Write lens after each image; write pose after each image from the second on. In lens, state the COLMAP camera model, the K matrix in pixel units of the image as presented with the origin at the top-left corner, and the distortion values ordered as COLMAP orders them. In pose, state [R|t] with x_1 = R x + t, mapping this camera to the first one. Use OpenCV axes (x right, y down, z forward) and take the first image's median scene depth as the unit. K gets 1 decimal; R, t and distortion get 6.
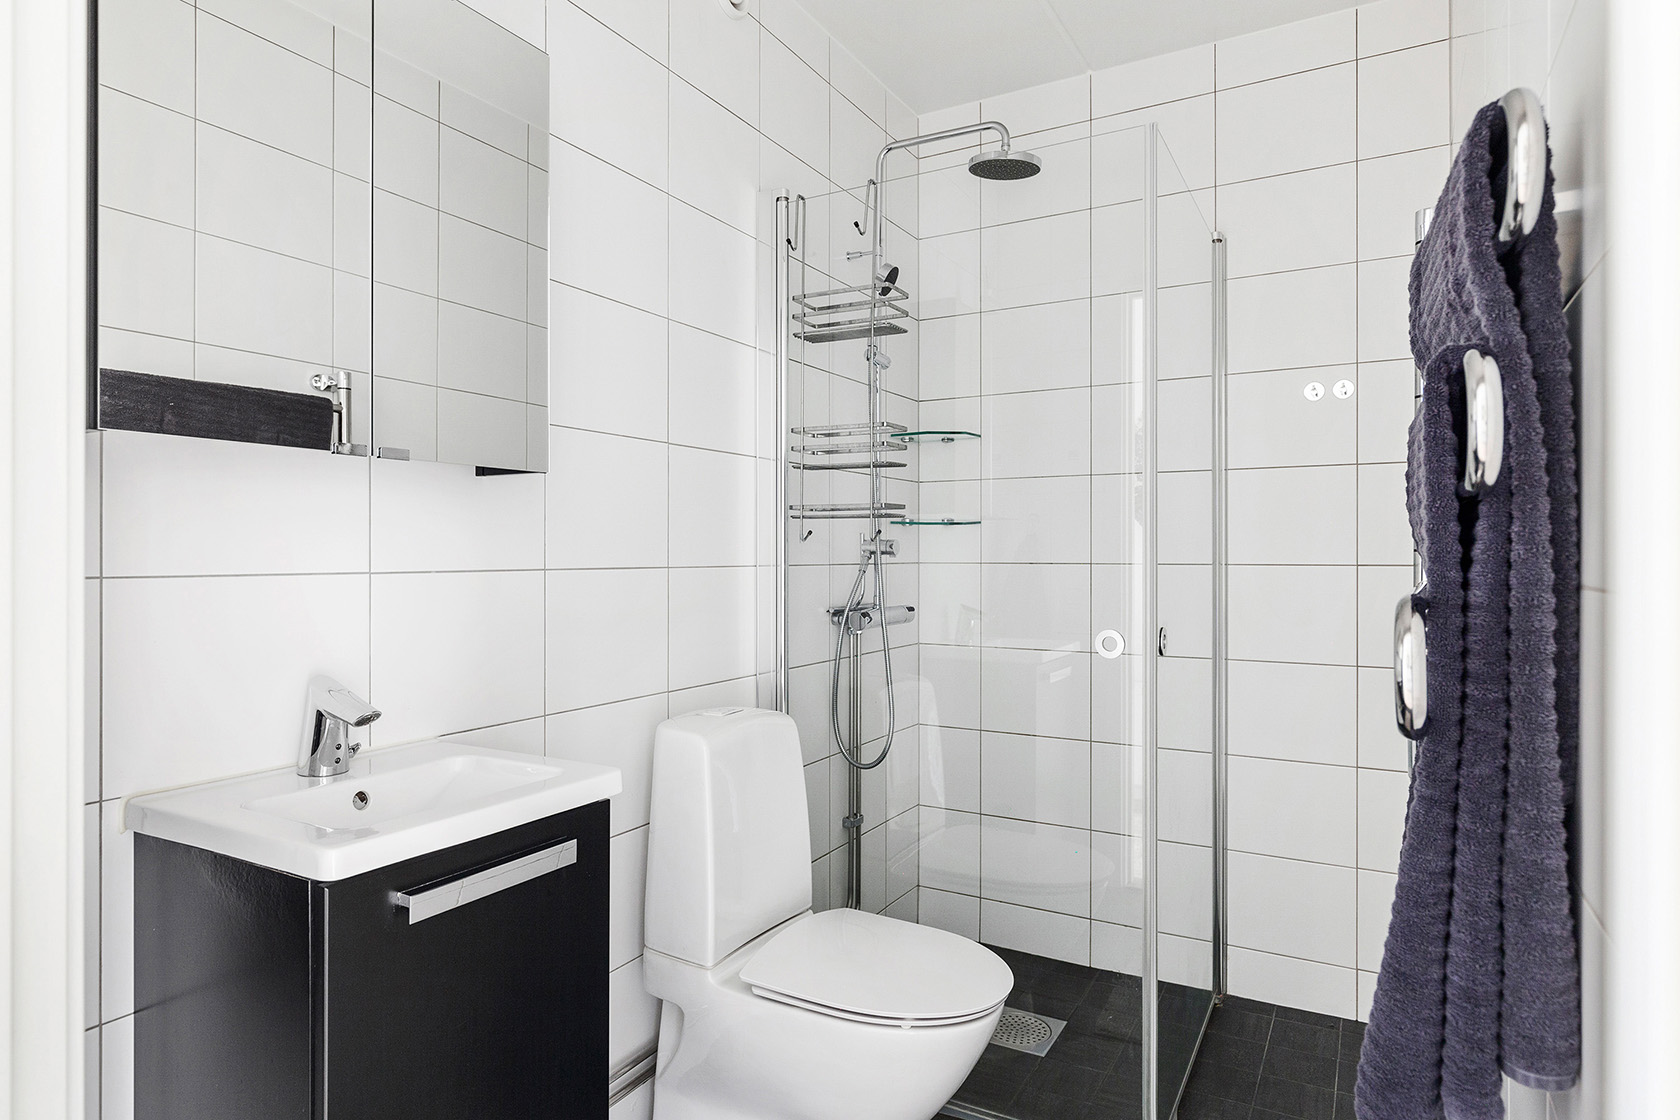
lens RADIAL K [[932.0, 0, 840.0], [0, 932.0, 560.0], [0, 0, 1]] dist [0.001272, 0.000334]
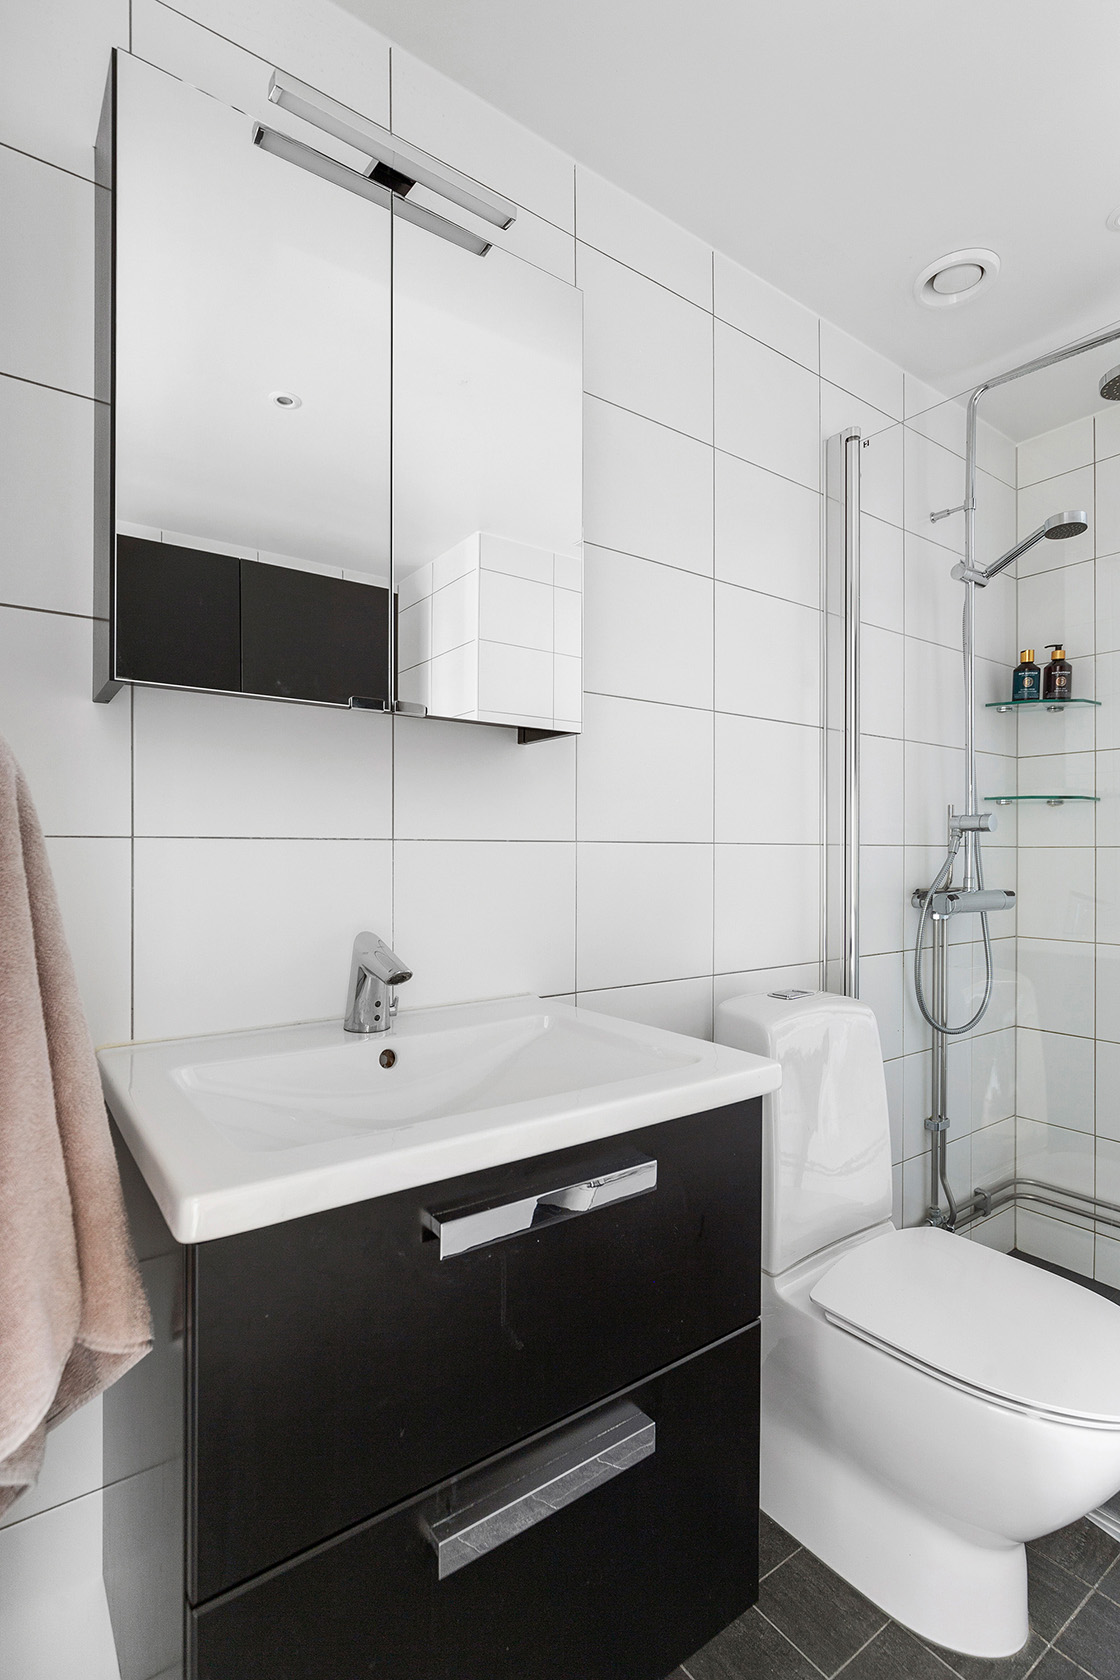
lens RADIAL K [[787.8, 0, 560.0], [0, 787.8, 854.9], [0, 0, 1]] dist [-0.001814, 0.000945]
pose [[0.909089, 0.001473, -0.416600, -0.001078], [-0.002785, 0.999993, -0.002541, 0.020810], [0.416594, 0.003470, 0.909086, 0.157162]]
